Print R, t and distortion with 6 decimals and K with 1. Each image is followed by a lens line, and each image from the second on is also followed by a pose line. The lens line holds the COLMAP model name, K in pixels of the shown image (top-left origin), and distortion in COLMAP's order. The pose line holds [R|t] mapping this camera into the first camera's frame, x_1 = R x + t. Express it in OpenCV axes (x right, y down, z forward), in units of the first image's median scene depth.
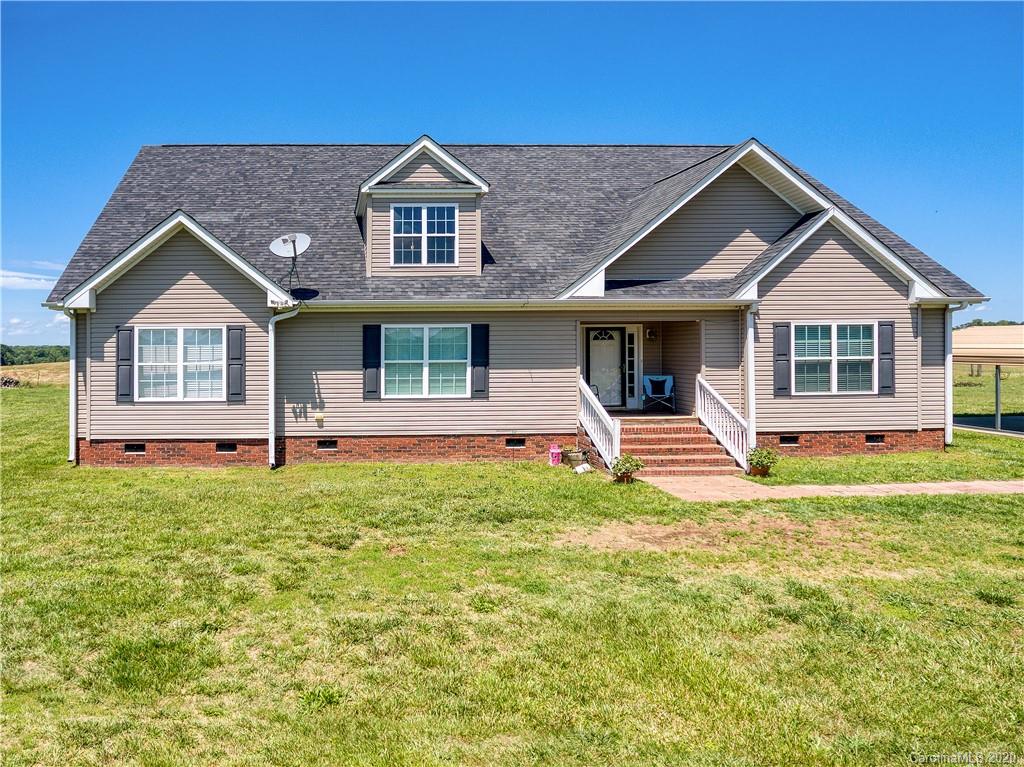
lens RADIAL K [[595.4, 0, 511.9], [0, 595.4, 381.8], [0, 0, 1]] dist [-0.007750, -0.001266]
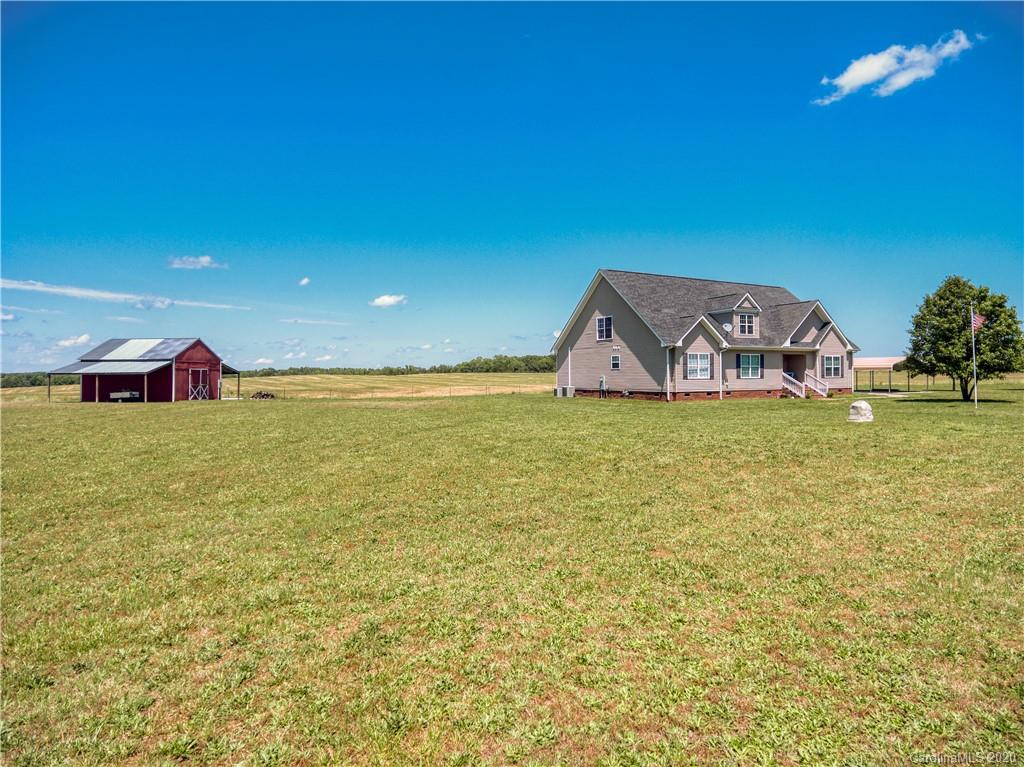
lens RADIAL K [[595.4, 0, 515.8], [0, 595.4, 378.8], [0, 0, 1]] dist [-0.007750, -0.001266]
pose [[0.882769, 0.001771, 0.469803, -2.634376], [0.001116, 0.999982, -0.005868, 0.047387], [-0.469805, 0.005704, 0.882752, -1.127560]]
